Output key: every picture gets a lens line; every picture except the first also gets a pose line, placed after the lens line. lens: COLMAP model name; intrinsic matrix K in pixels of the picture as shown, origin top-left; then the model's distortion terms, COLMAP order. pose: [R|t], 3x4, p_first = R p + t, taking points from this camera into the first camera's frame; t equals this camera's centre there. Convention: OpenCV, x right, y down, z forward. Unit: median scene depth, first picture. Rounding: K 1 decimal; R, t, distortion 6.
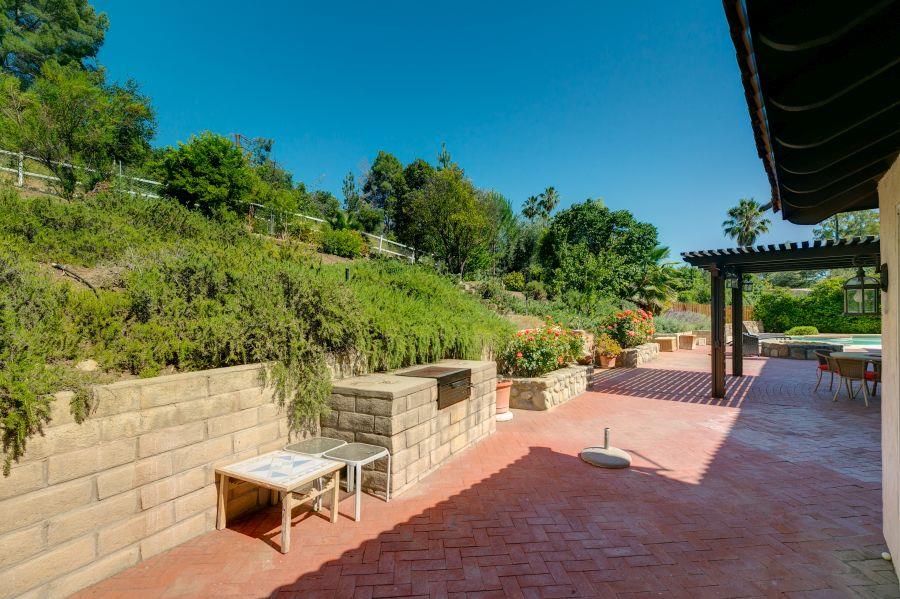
lens RADIAL K [[398.6, 0, 451.0], [0, 398.6, 318.5], [0, 0, 1]] dist [0.001180, 0.000485]
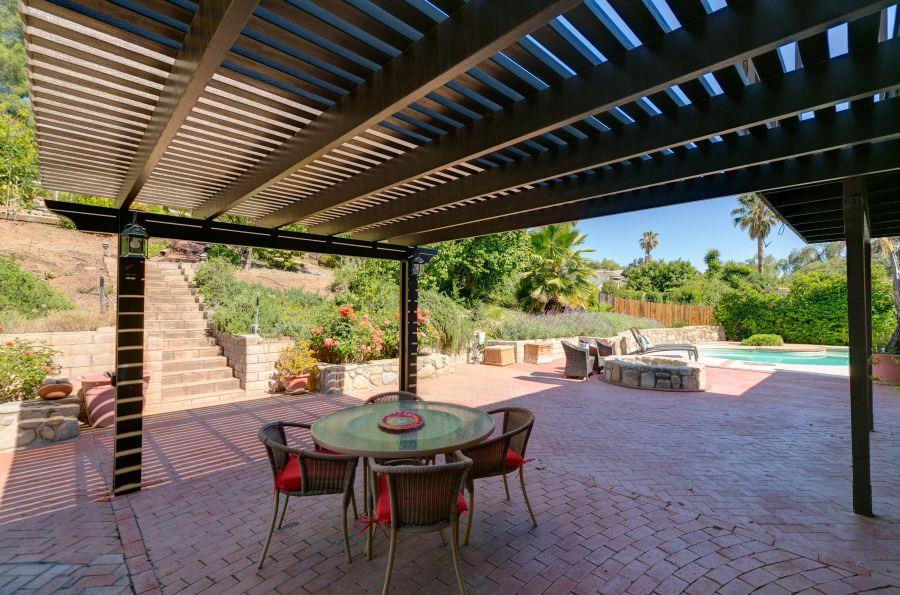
lens RADIAL K [[413.0, 0, 470.3], [0, 413.0, 308.9], [0, 0, 1]] dist [0.002971, 0.000118]
pose [[0.998665, 0.016935, -0.048801, 0.379986], [-0.017795, 0.999693, -0.017231, -0.005536], [0.048494, 0.018077, 0.998660, 0.185047]]
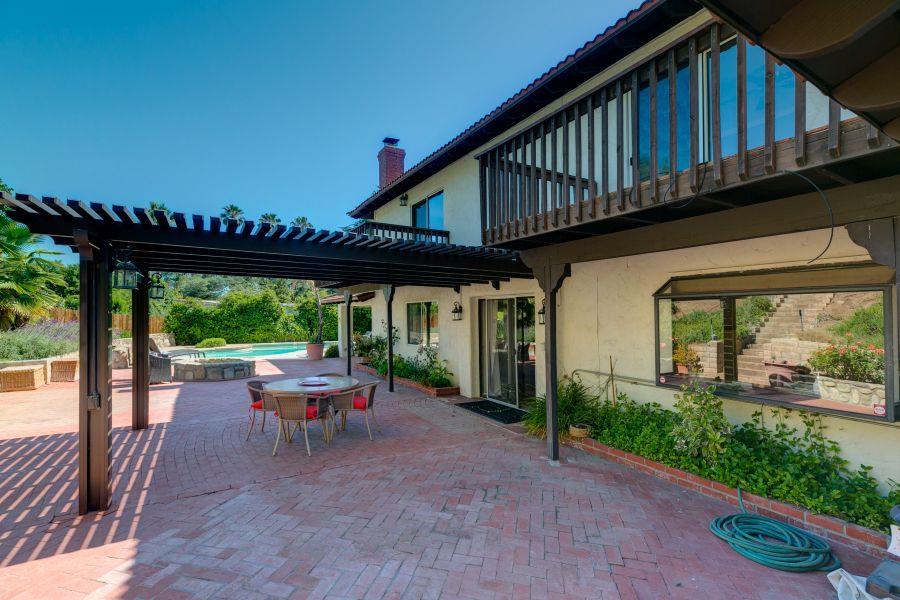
lens RADIAL K [[398.6, 0, 451.0], [0, 398.6, 319.0], [0, 0, 1]] dist [0.001180, 0.000485]
pose [[0.294189, 0.012647, 0.955664, 0.116204], [0.008096, 0.999844, -0.015724, -0.008317], [-0.955713, 0.012363, 0.294041, 0.153905]]
